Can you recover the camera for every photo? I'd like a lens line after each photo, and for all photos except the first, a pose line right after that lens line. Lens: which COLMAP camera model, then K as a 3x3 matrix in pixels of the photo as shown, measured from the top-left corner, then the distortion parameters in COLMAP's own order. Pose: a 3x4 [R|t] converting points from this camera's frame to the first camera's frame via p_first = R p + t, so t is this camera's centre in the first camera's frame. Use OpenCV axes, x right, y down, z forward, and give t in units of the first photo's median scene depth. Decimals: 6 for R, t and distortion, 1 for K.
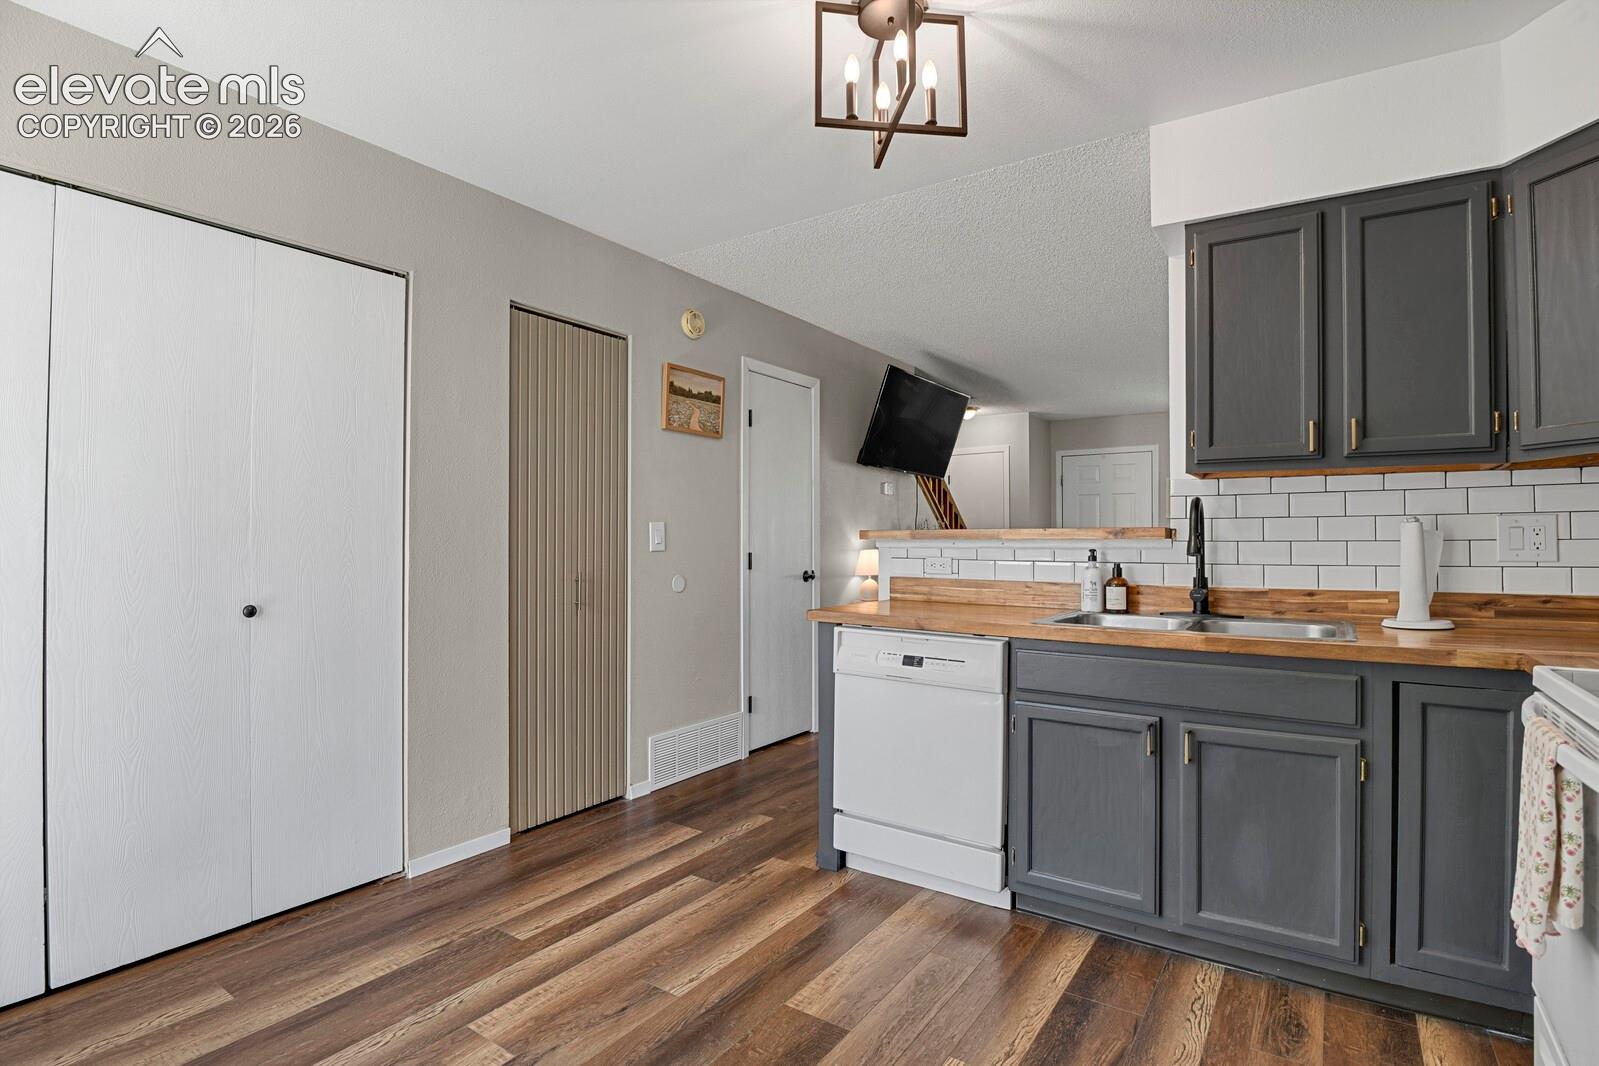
lens RADIAL K [[781.4, 0, 807.0], [0, 781.4, 532.0], [0, 0, 1]] dist [-0.028748, -0.001953]
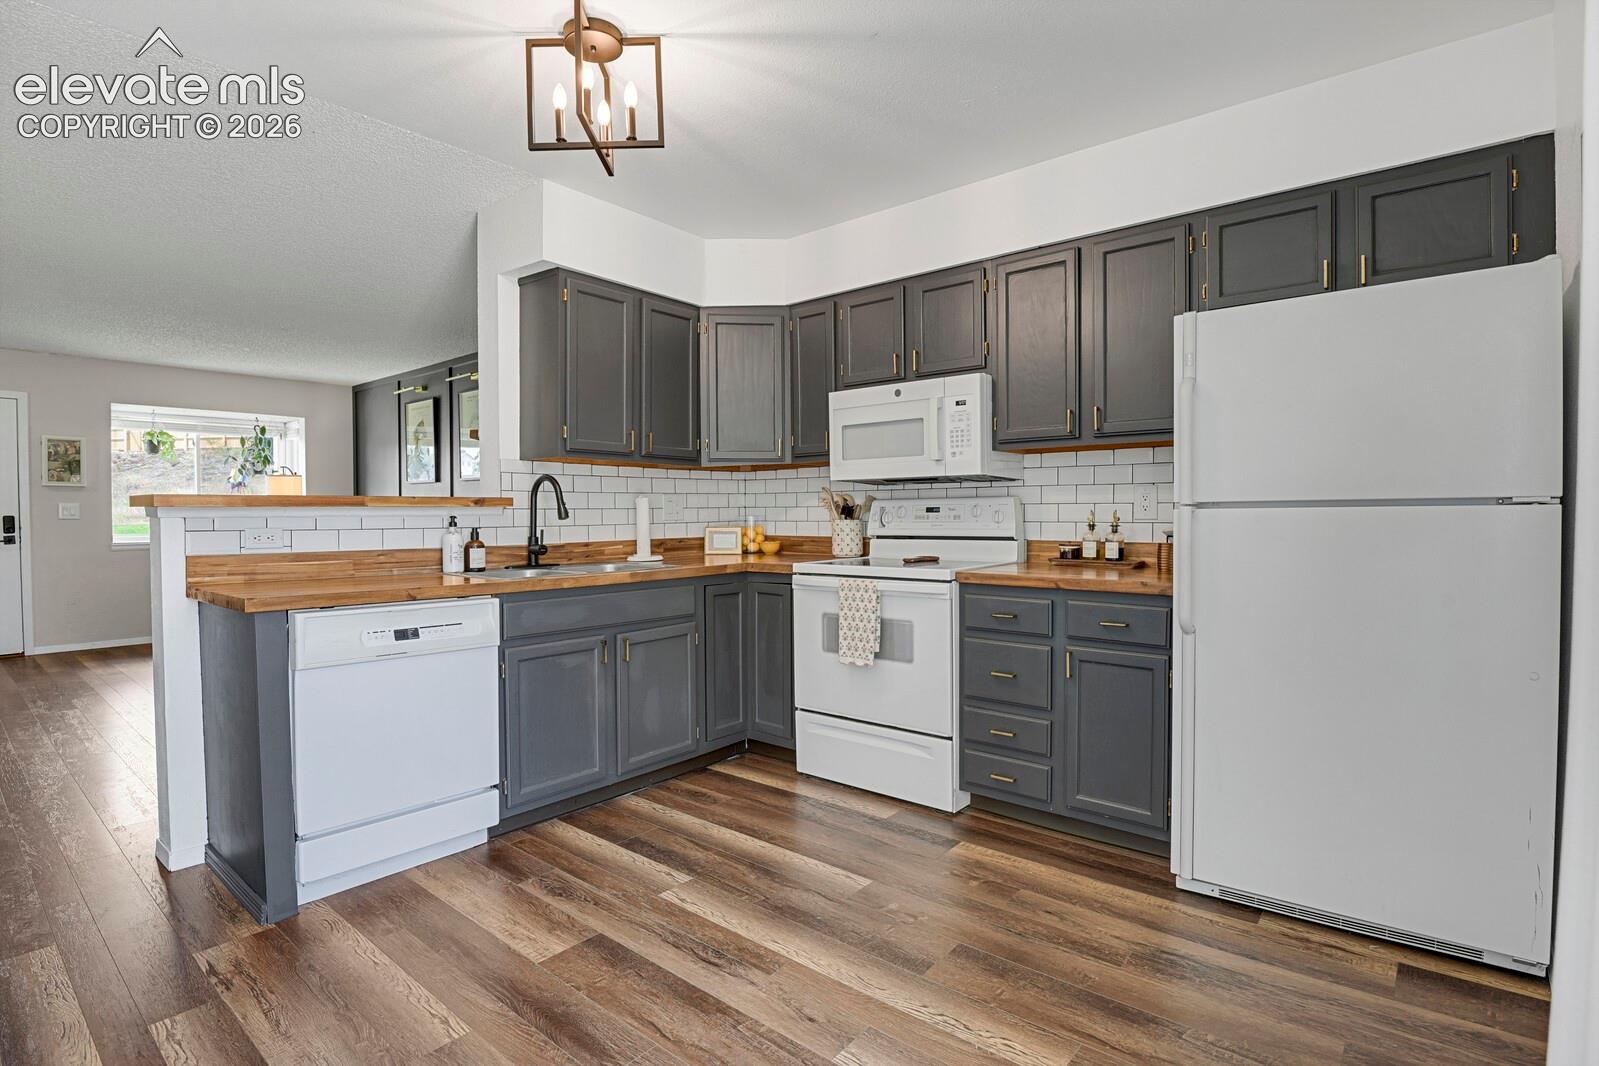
lens RADIAL K [[781.4, 0, 814.7], [0, 781.4, 537.4], [0, 0, 1]] dist [-0.028748, -0.001953]
pose [[0.087539, -0.032405, 0.995634, -0.727788], [-0.006515, 0.999431, 0.033101, 0.013163], [-0.996140, -0.009384, 0.087278, 0.410155]]
